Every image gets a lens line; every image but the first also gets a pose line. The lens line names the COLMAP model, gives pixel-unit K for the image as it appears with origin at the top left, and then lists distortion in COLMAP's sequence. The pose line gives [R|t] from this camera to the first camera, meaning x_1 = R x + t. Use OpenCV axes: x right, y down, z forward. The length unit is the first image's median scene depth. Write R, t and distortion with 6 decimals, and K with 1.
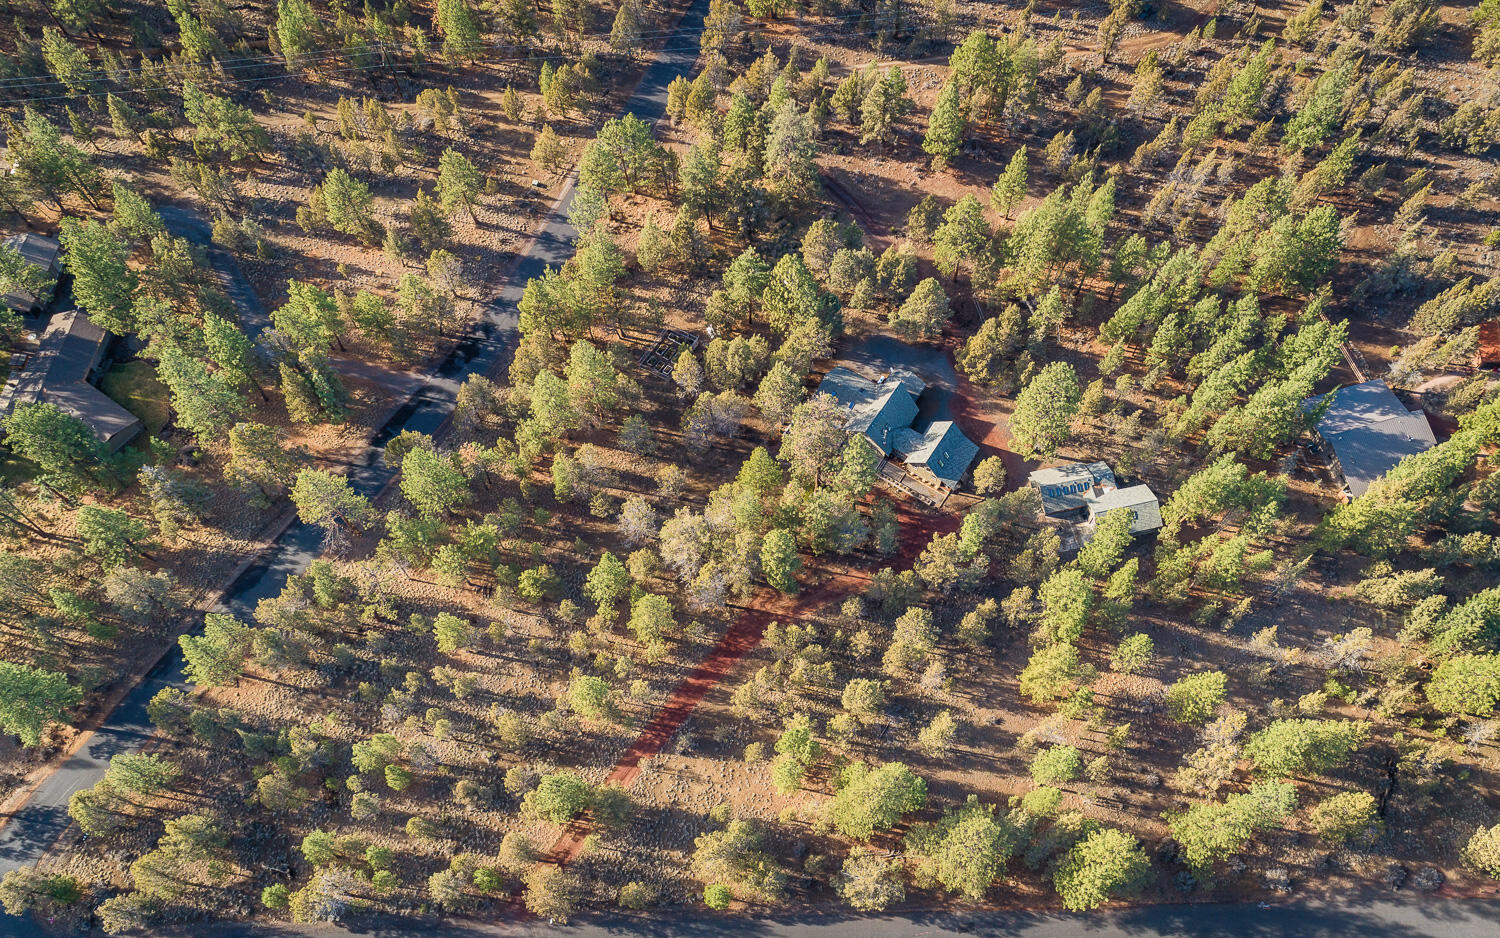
lens RADIAL K [[1497.8, 0, 750.9], [0, 1497.8, 469.3], [0, 0, 1]] dist [-0.015344, -0.001807]
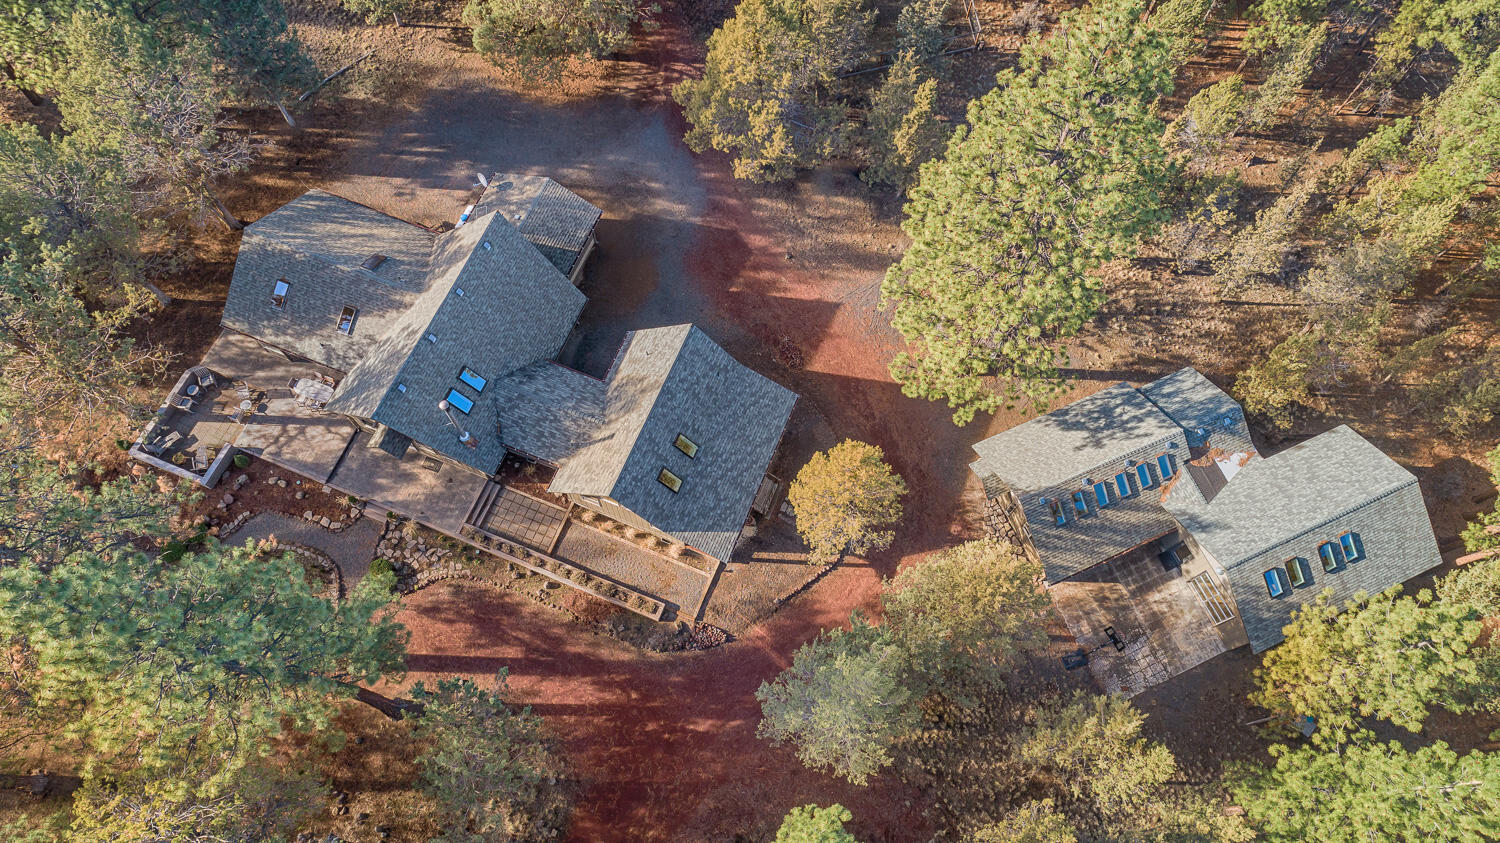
lens RADIAL K [[1020.0, 0, 747.1], [0, 1020.0, 418.7], [0, 0, 1]] dist [0.005582, 0.000879]
pose [[0.985480, -0.163077, 0.047267, 0.132645], [0.156729, 0.980787, 0.116156, -0.035467], [-0.065301, -0.107061, 0.992106, 0.800452]]
